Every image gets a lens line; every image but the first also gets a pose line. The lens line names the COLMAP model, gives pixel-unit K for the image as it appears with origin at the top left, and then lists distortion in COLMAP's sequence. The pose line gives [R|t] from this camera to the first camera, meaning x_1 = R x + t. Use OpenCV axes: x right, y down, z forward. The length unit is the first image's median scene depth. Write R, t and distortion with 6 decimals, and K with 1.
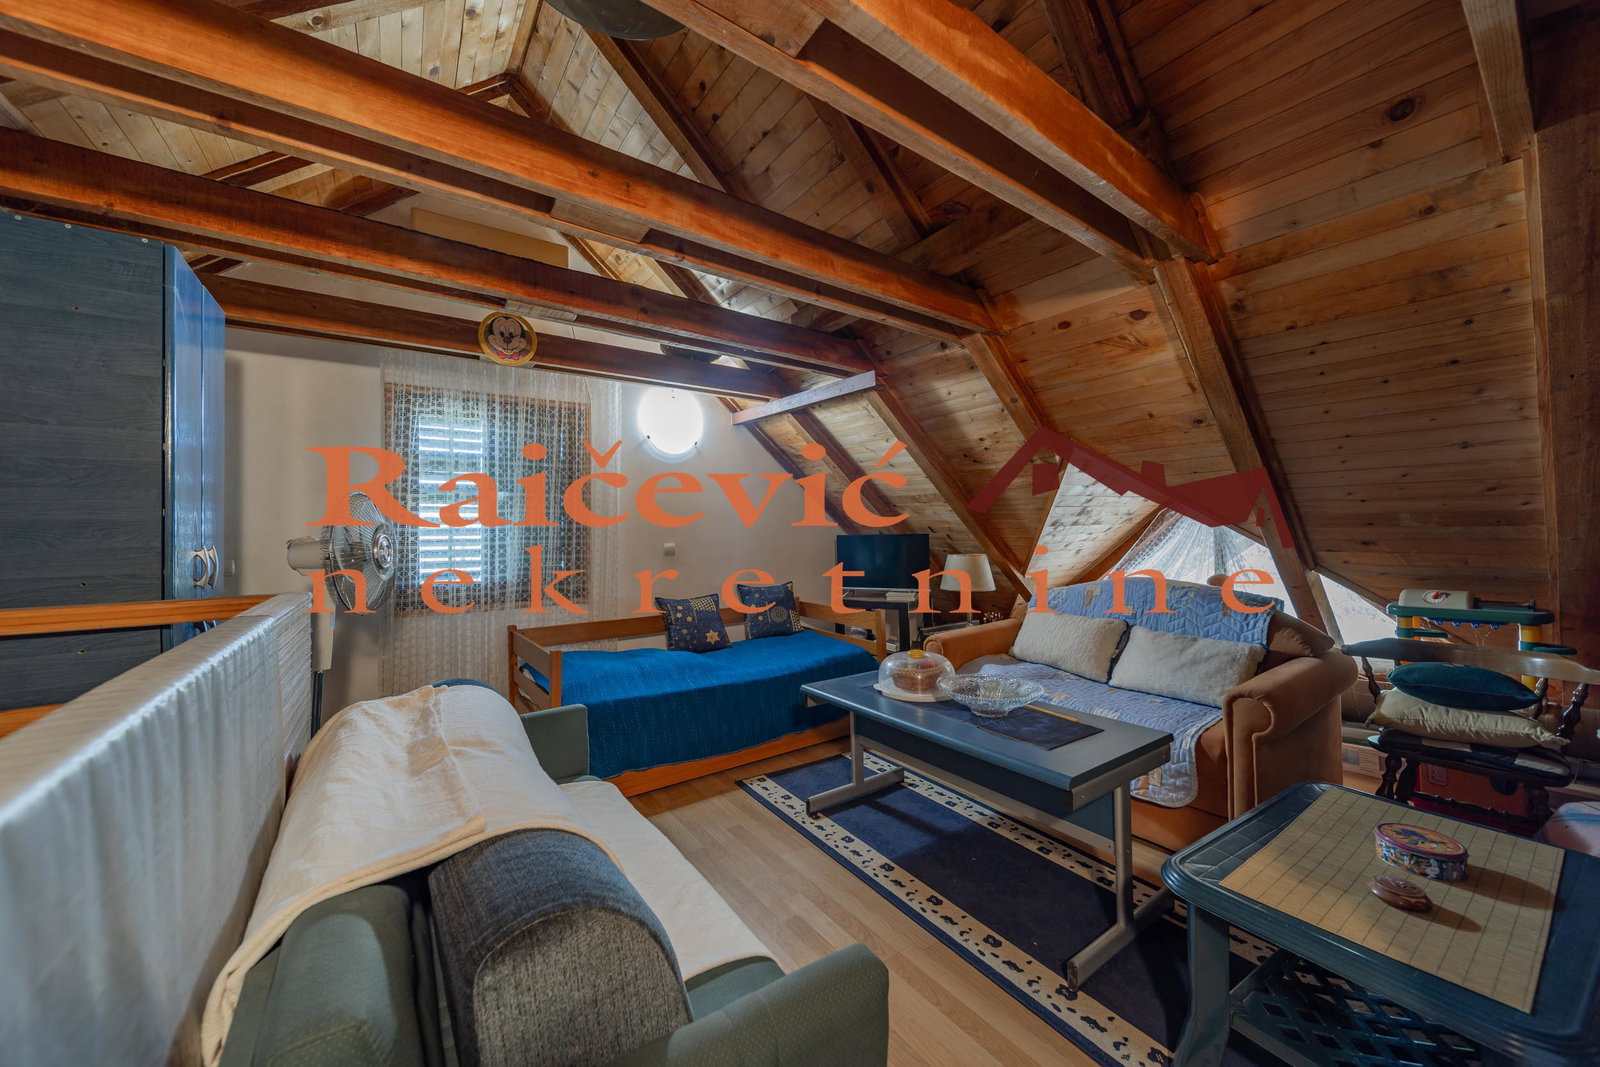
lens RADIAL K [[577.6, 0, 805.1], [0, 577.6, 543.4], [0, 0, 1]] dist [0.000552, -0.000066]
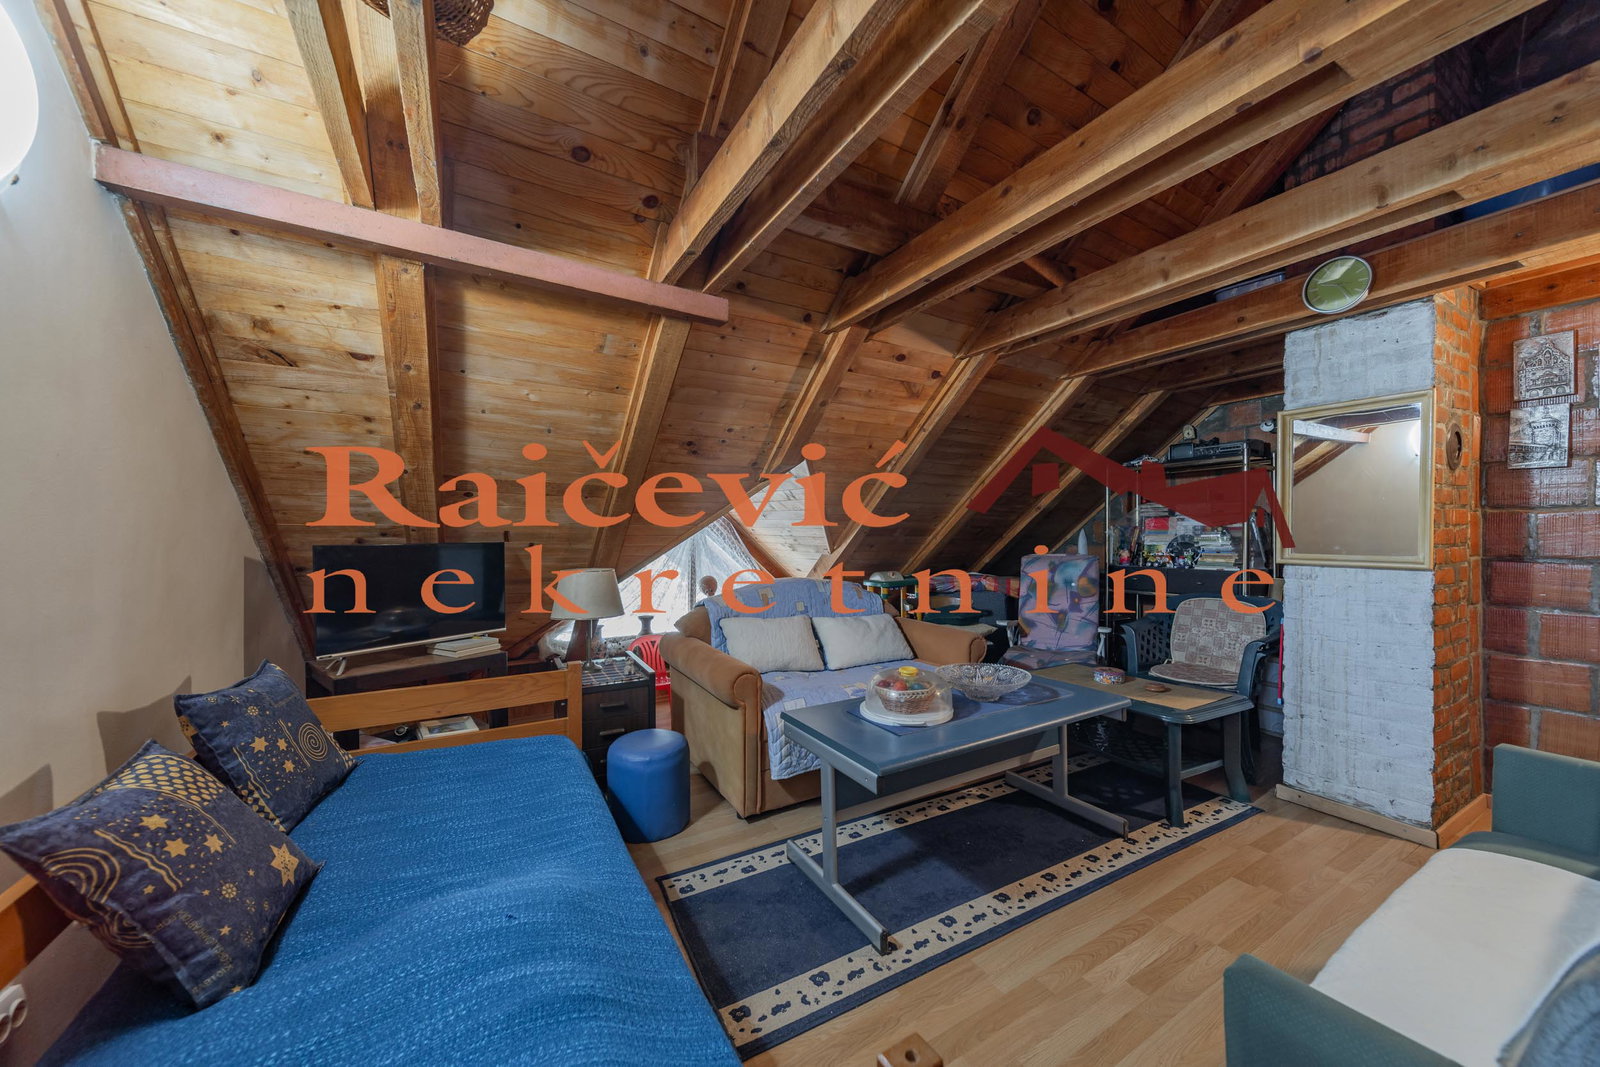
lens RADIAL K [[577.6, 0, 807.2], [0, 577.6, 527.6], [0, 0, 1]] dist [0.000552, -0.000066]
pose [[0.092833, 0.023721, 0.995399, -0.721369], [0.031840, 0.999134, -0.026779, 0.003859], [-0.995173, 0.034180, 0.091997, 1.098483]]
